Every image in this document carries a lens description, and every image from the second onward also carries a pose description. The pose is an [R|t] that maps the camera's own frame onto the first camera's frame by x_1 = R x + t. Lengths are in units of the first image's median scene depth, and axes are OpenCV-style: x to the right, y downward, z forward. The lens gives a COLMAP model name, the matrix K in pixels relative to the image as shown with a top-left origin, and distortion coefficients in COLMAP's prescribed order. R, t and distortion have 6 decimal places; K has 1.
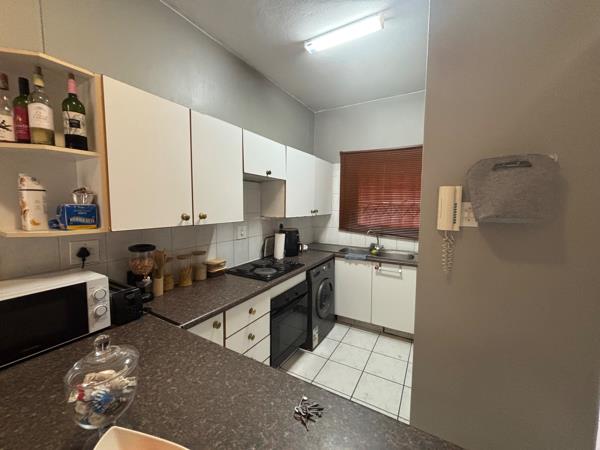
lens RADIAL K [[237.8, 0, 296.1], [0, 237.8, 225.1], [0, 0, 1]] dist [-0.000043, -0.000652]
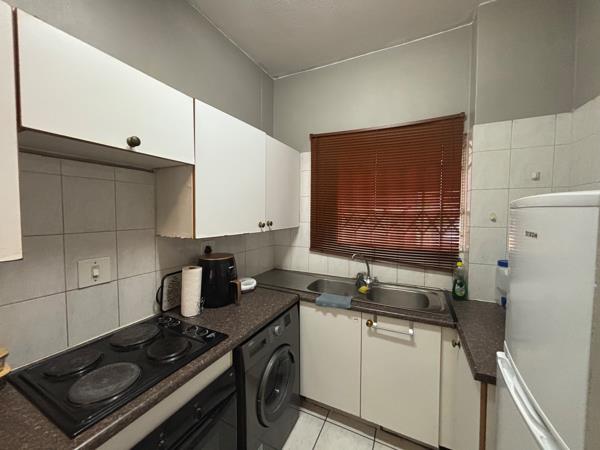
lens RADIAL K [[237.8, 0, 300.6], [0, 237.8, 220.8], [0, 0, 1]] dist [-0.000043, -0.000652]
pose [[0.996268, -0.000189, 0.086309, 0.119448], [0.004447, 0.998782, -0.049145, -0.038590], [-0.086194, 0.049345, 0.995056, 0.415540]]
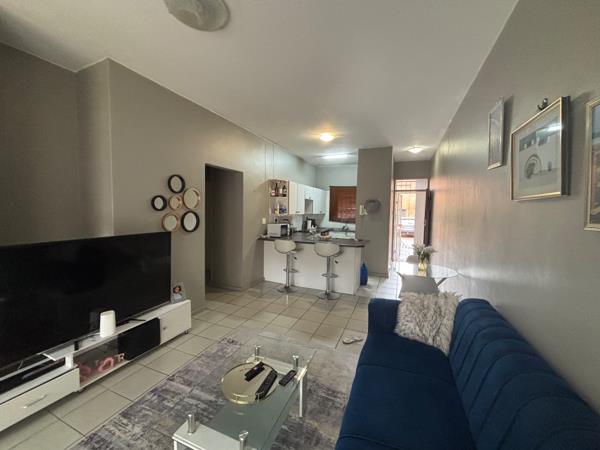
lens RADIAL K [[237.8, 0, 298.6], [0, 237.8, 221.2], [0, 0, 1]] dist [-0.000043, -0.000652]
pose [[0.991051, 0.002186, 0.133469, -0.491195], [0.002729, 0.999325, -0.036631, 0.130776], [-0.133459, 0.036667, 0.990376, -1.429069]]
